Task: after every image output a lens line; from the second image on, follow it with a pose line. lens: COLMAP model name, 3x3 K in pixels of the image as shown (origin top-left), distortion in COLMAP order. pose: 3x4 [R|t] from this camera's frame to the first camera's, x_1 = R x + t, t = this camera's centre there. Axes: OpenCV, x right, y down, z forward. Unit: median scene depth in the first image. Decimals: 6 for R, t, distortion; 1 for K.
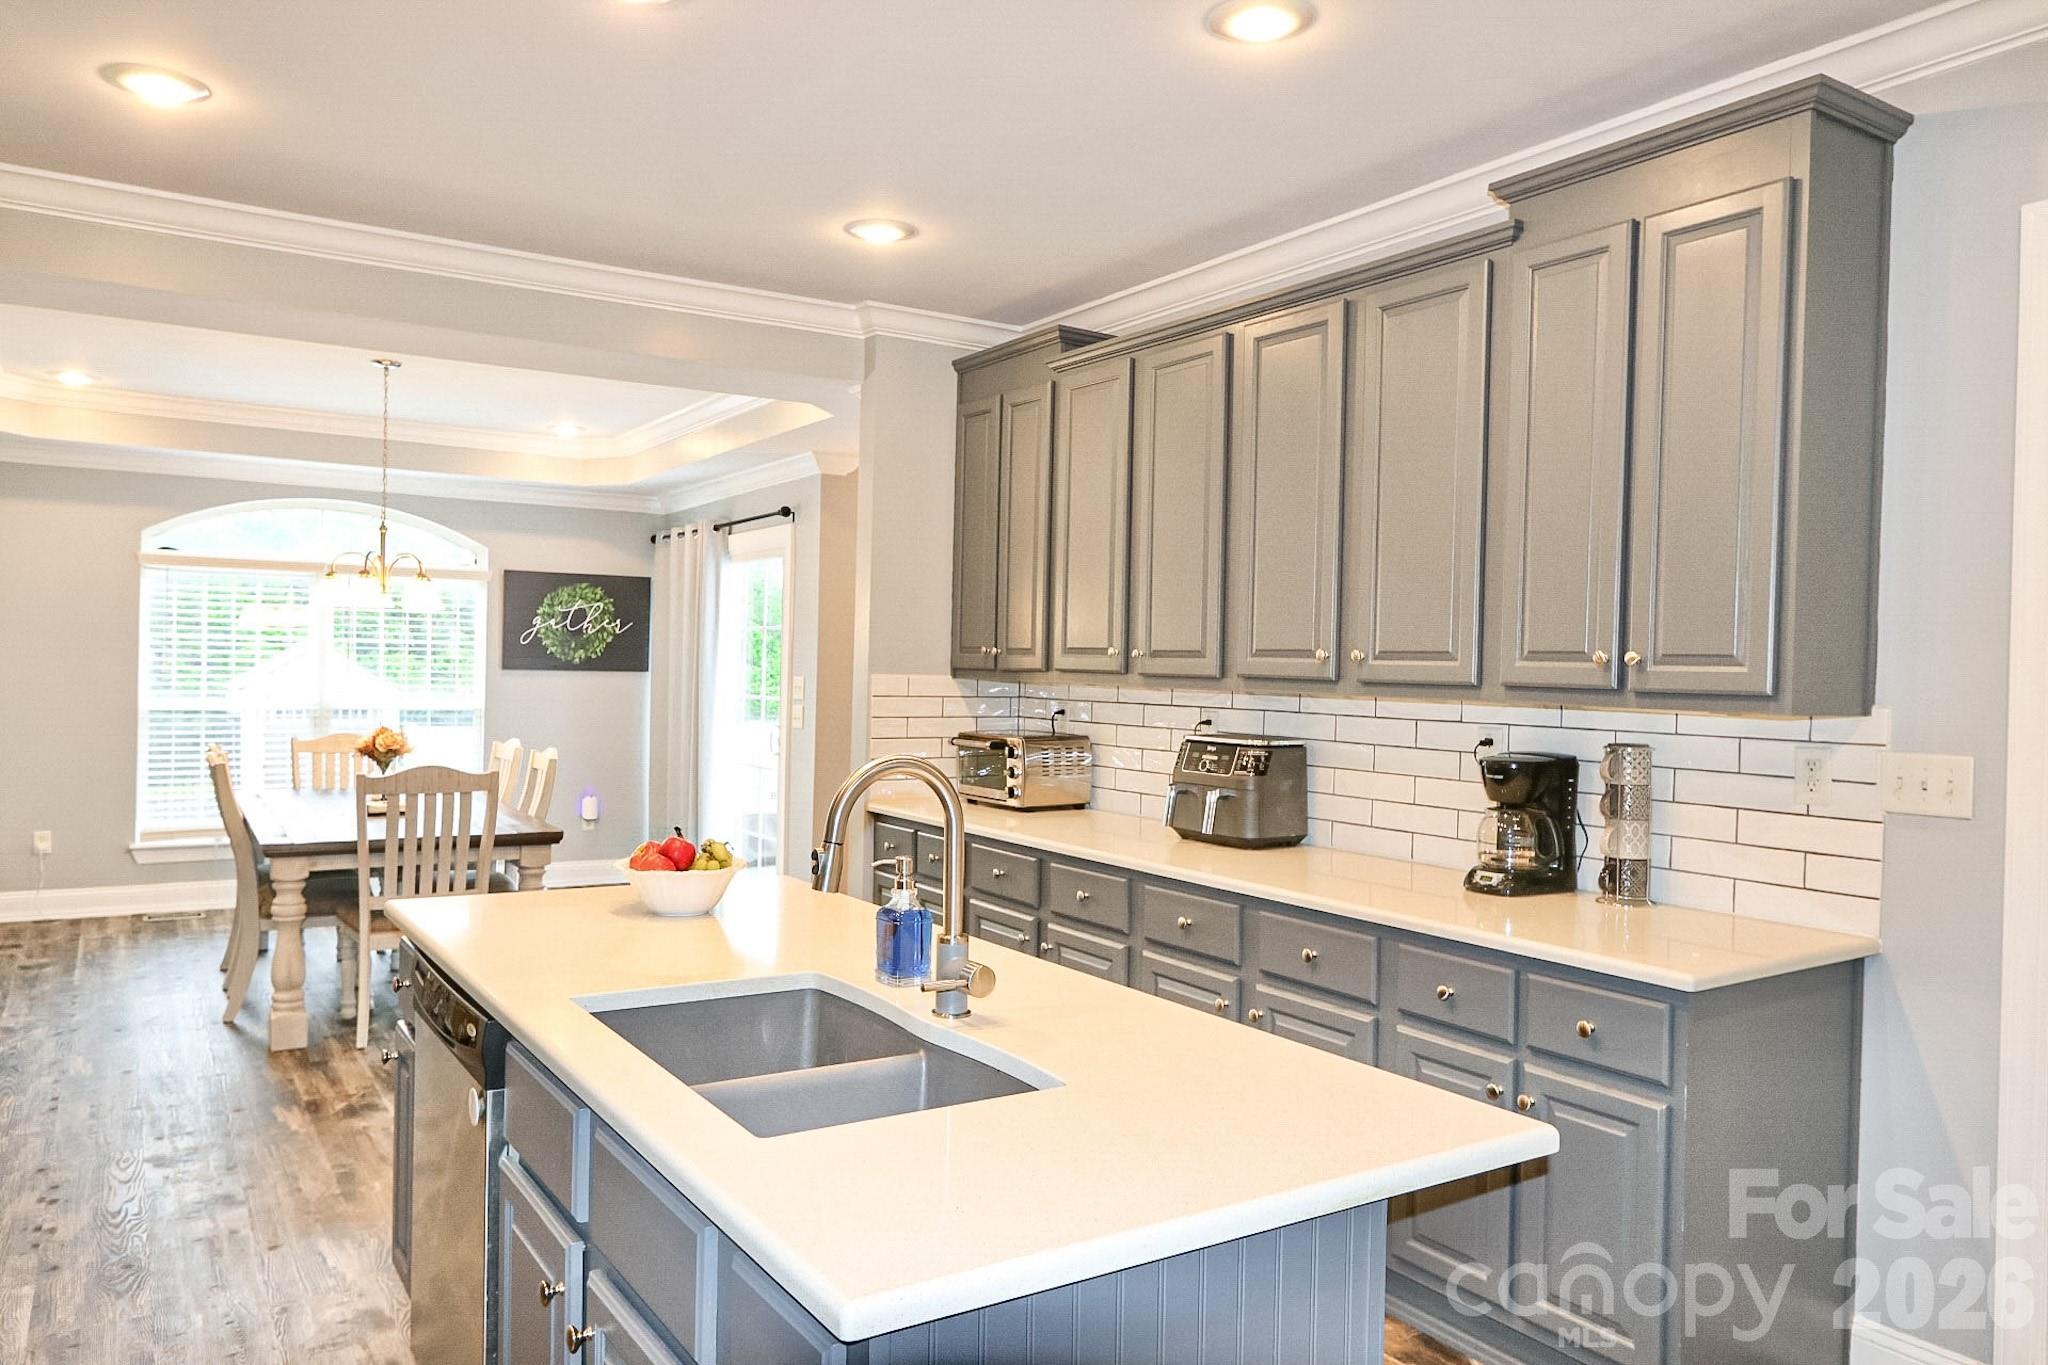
lens RADIAL K [[1400.8, 0, 995.4], [0, 1400.8, 690.0], [0, 0, 1]] dist [-0.012553, 0.015986]
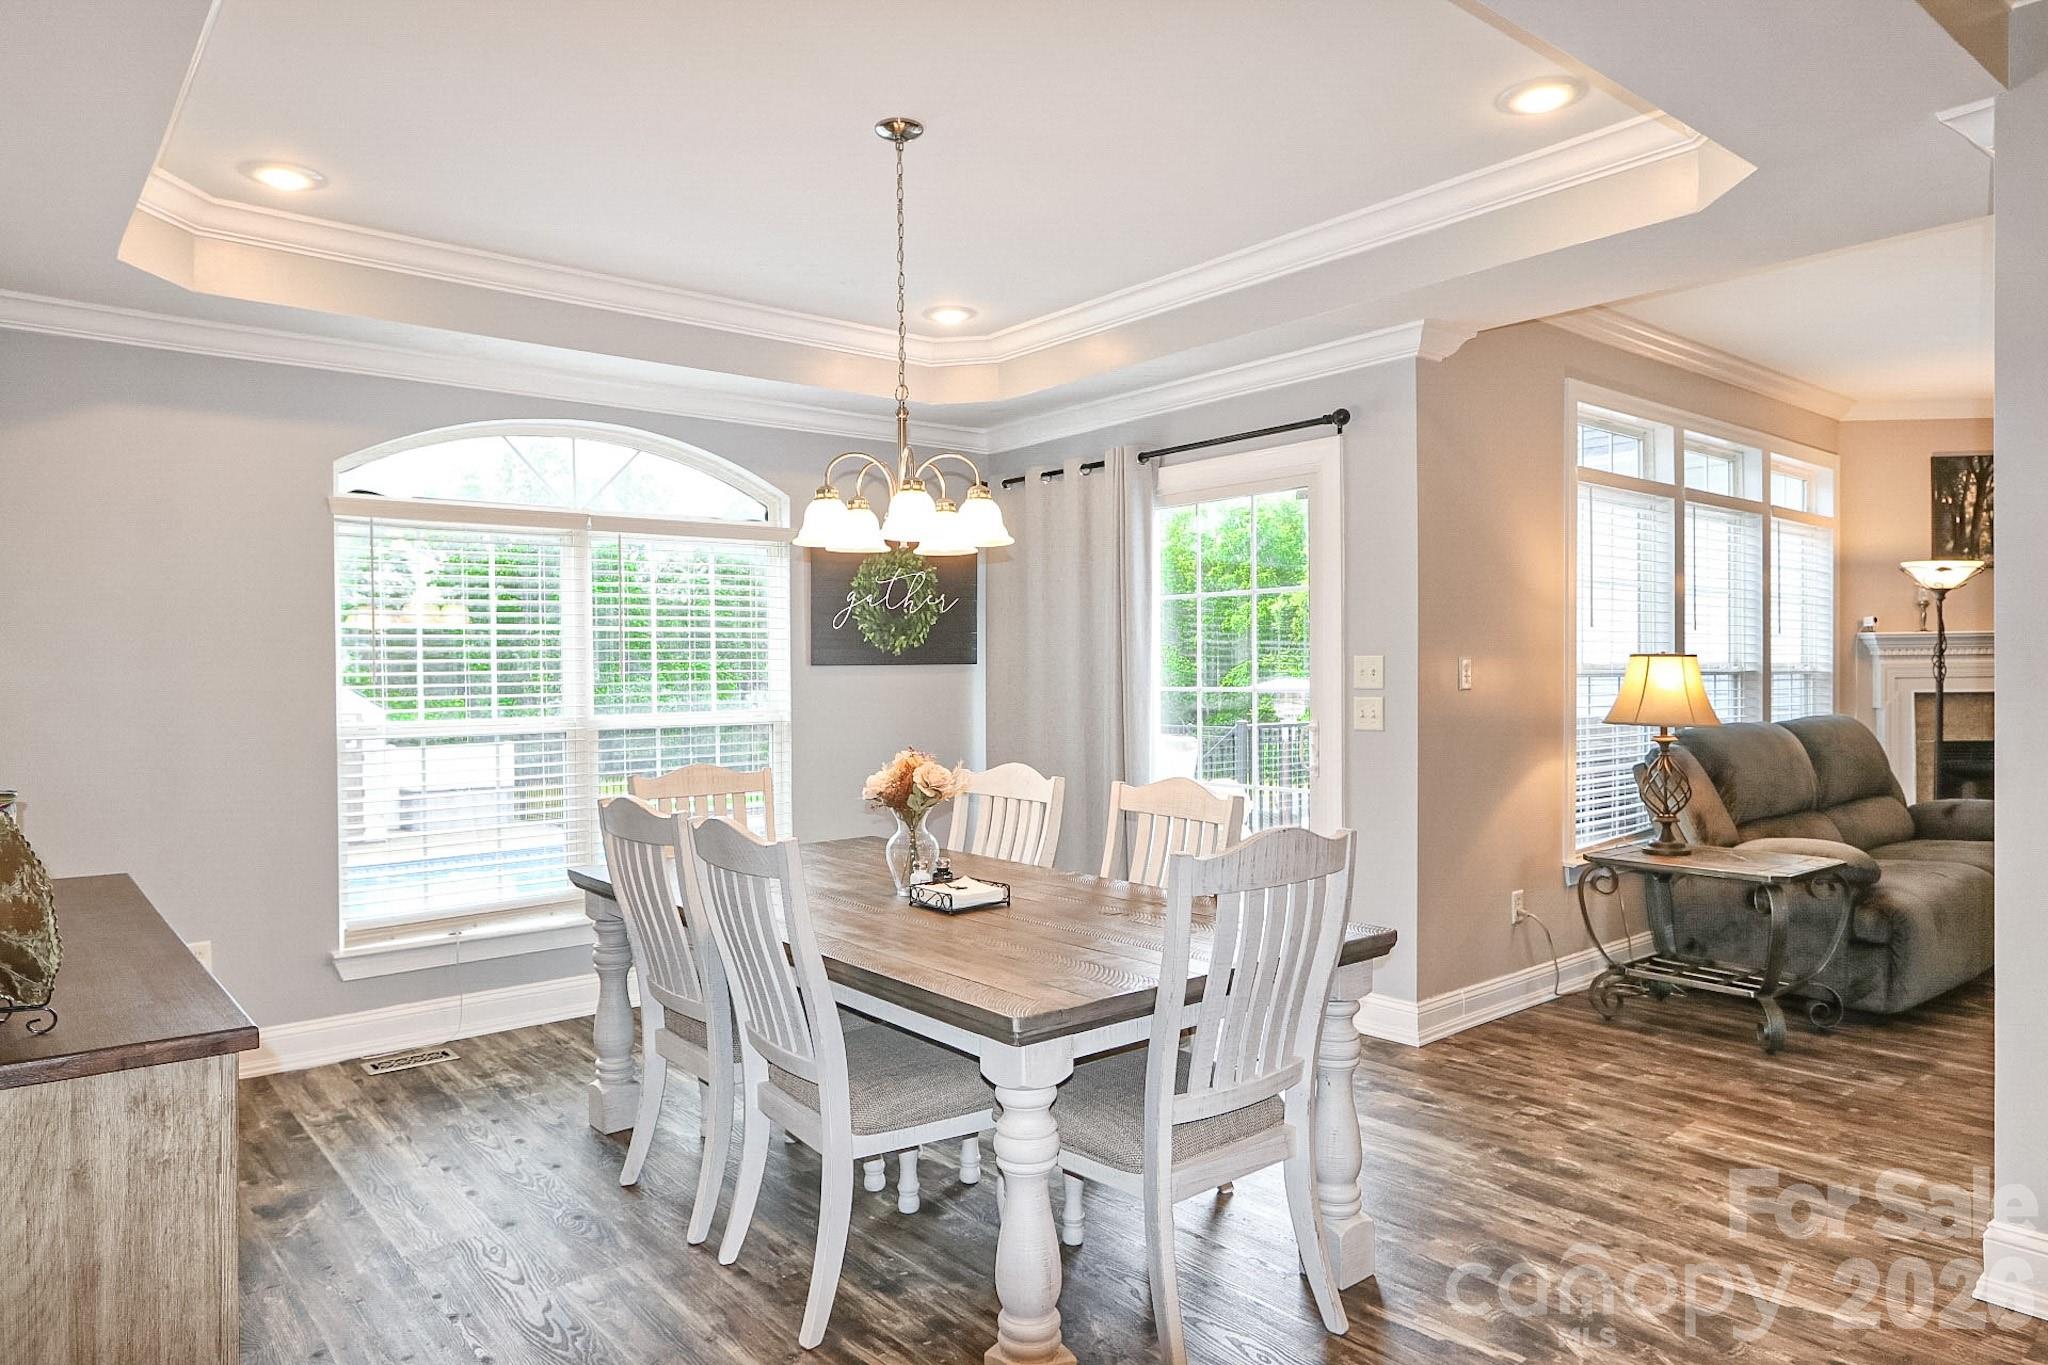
lens RADIAL K [[1280.9, 0, 1015.0], [0, 1280.9, 691.3], [0, 0, 1]] dist [-0.004523, 0.001582]
pose [[0.991558, -0.034412, 0.125014, -0.469979], [0.034236, 0.999407, 0.003556, 0.000021], [-0.125062, 0.000754, 0.992149, 0.471954]]
